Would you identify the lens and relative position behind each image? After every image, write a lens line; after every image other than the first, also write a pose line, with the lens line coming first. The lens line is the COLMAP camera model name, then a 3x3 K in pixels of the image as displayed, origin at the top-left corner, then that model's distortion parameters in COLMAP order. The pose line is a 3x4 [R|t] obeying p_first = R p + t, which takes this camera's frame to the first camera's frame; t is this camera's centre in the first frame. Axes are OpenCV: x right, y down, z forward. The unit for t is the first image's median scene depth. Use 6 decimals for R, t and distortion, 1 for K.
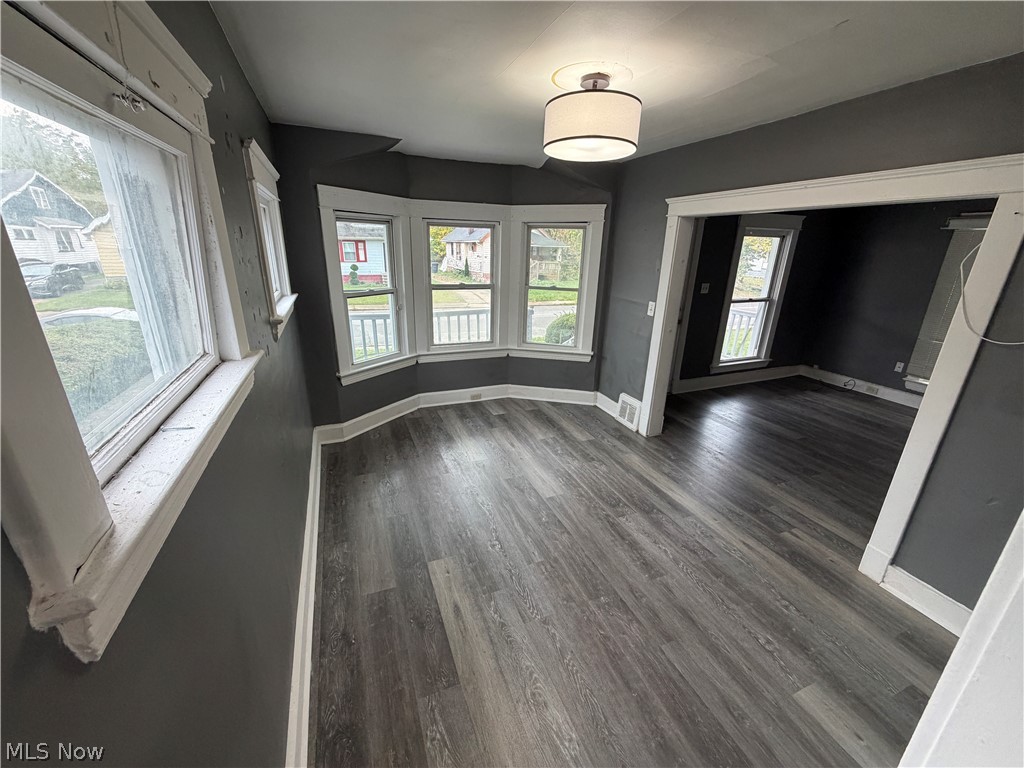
lens RADIAL K [[406.9, 0, 513.1], [0, 406.9, 381.8], [0, 0, 1]] dist [0.002496, 0.000172]
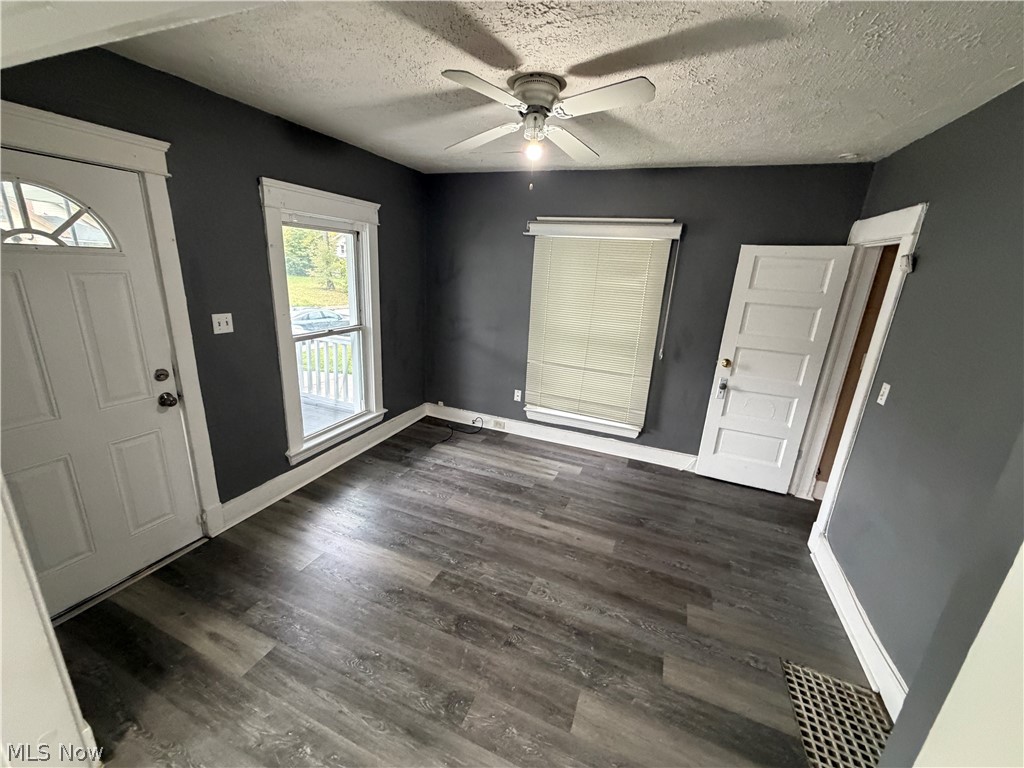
lens RADIAL K [[406.9, 0, 508.0], [0, 406.9, 382.8], [0, 0, 1]] dist [0.002496, 0.000172]
pose [[0.700651, -0.182800, 0.689690, 0.343270], [0.192111, 0.979259, 0.064385, -0.117779], [-0.687155, 0.087385, 0.721236, 0.389694]]
